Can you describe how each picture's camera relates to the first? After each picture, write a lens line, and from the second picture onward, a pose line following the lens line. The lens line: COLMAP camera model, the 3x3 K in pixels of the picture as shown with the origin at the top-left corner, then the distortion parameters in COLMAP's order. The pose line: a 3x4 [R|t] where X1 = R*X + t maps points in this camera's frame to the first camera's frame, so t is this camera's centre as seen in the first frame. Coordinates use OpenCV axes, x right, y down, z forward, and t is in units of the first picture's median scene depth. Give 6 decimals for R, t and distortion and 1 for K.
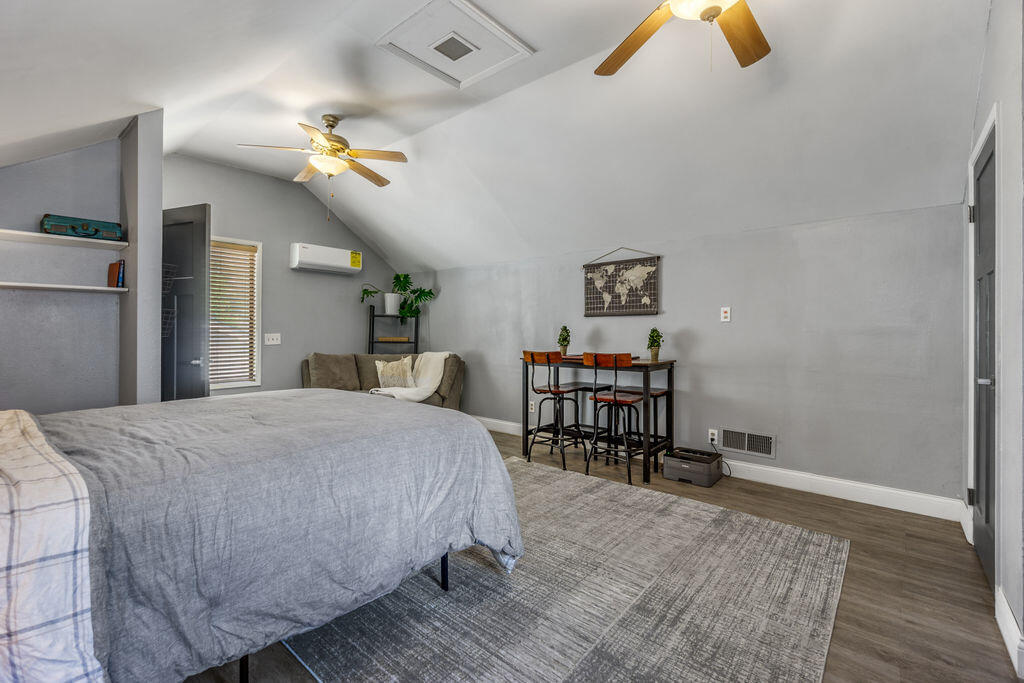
lens RADIAL K [[450.0, 0, 501.7], [0, 450.0, 330.0], [0, 0, 1]] dist [0.002153, 0.000298]
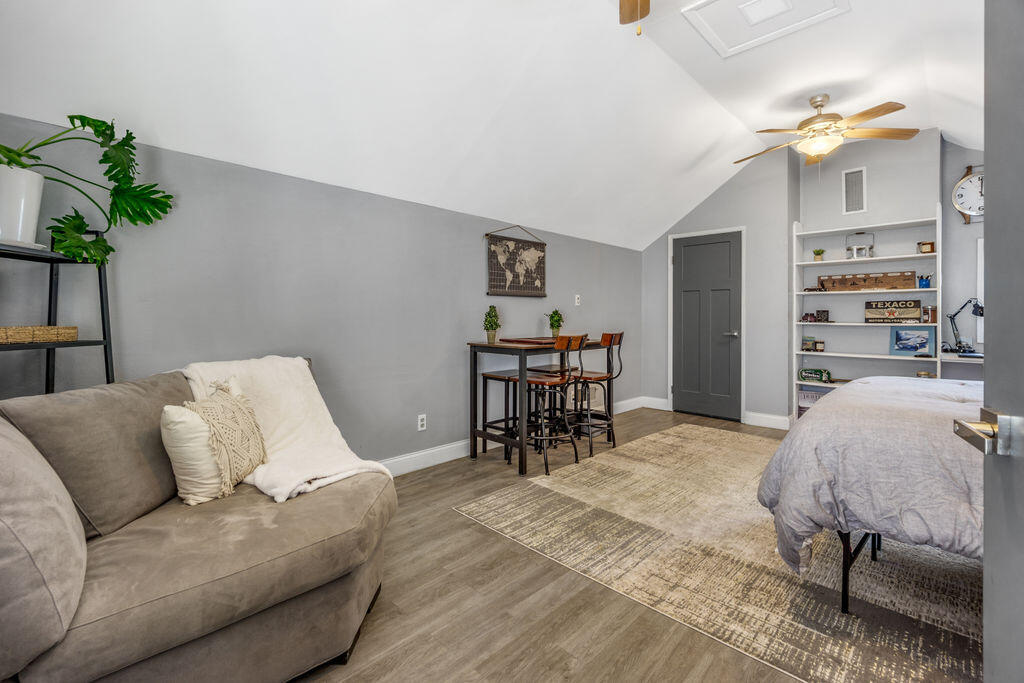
lens RADIAL K [[450.0, 0, 501.7], [0, 450.0, 330.0], [0, 0, 1]] dist [0.002153, 0.000298]
pose [[0.086089, -0.029295, 0.995857, -0.687282], [-0.004153, 0.999548, 0.029763, 0.010893], [-0.996279, -0.006698, 0.085928, 0.941386]]
